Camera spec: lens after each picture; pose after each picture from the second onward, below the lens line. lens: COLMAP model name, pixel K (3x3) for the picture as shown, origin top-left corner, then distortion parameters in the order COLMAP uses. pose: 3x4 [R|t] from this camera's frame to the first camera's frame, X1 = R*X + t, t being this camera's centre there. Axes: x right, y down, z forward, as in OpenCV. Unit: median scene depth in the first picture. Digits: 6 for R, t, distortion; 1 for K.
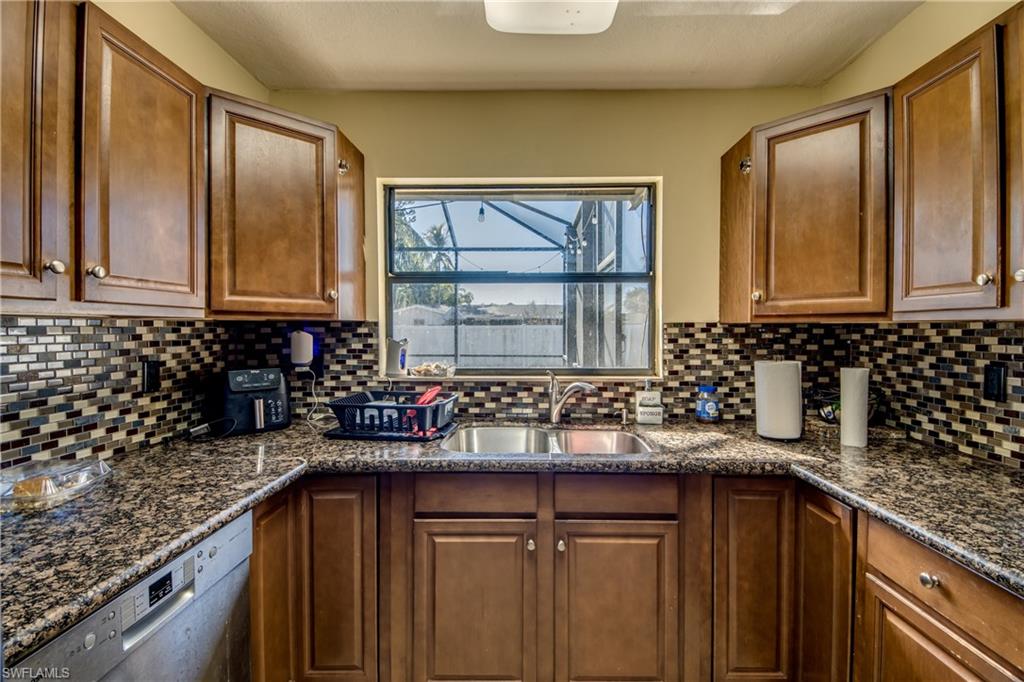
lens RADIAL K [[444.7, 0, 512.0], [0, 444.7, 341.0], [0, 0, 1]] dist [0.001437, -0.000404]
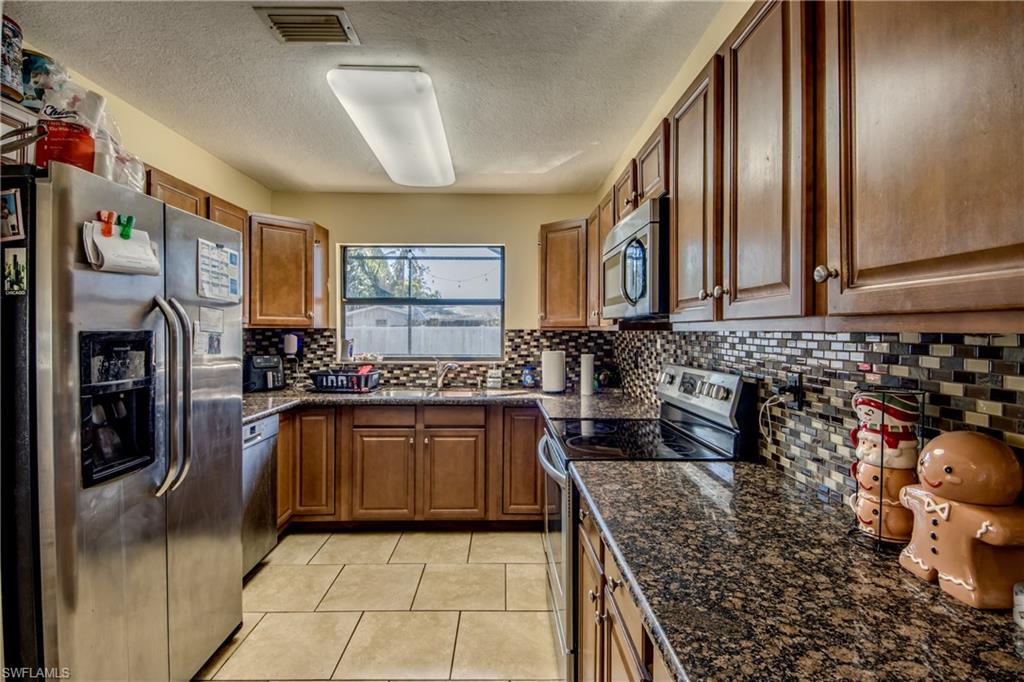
lens RADIAL K [[480.0, 0, 499.7], [0, 480.0, 333.7], [0, 0, 1]] dist [0.000844, -0.000625]
pose [[0.999513, 0.002034, 0.031134, 0.264475], [-0.001450, 0.999823, -0.018745, 0.009138], [-0.031166, 0.018690, 0.999339, -0.846265]]
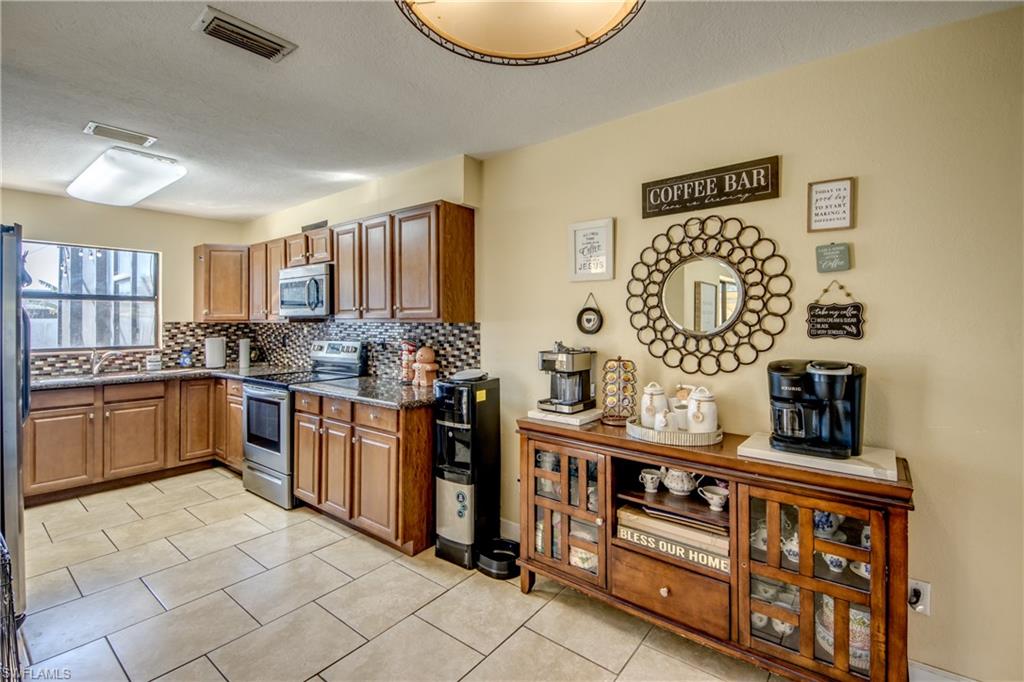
lens RADIAL K [[460.6, 0, 528.7], [0, 460.6, 312.6], [0, 0, 1]] dist [0.000520, -0.012092]
pose [[0.581541, 0.014440, 0.813389, -0.418321], [0.023892, 0.999108, -0.034819, 0.029653], [-0.813166, 0.039682, 0.580677, -1.675487]]
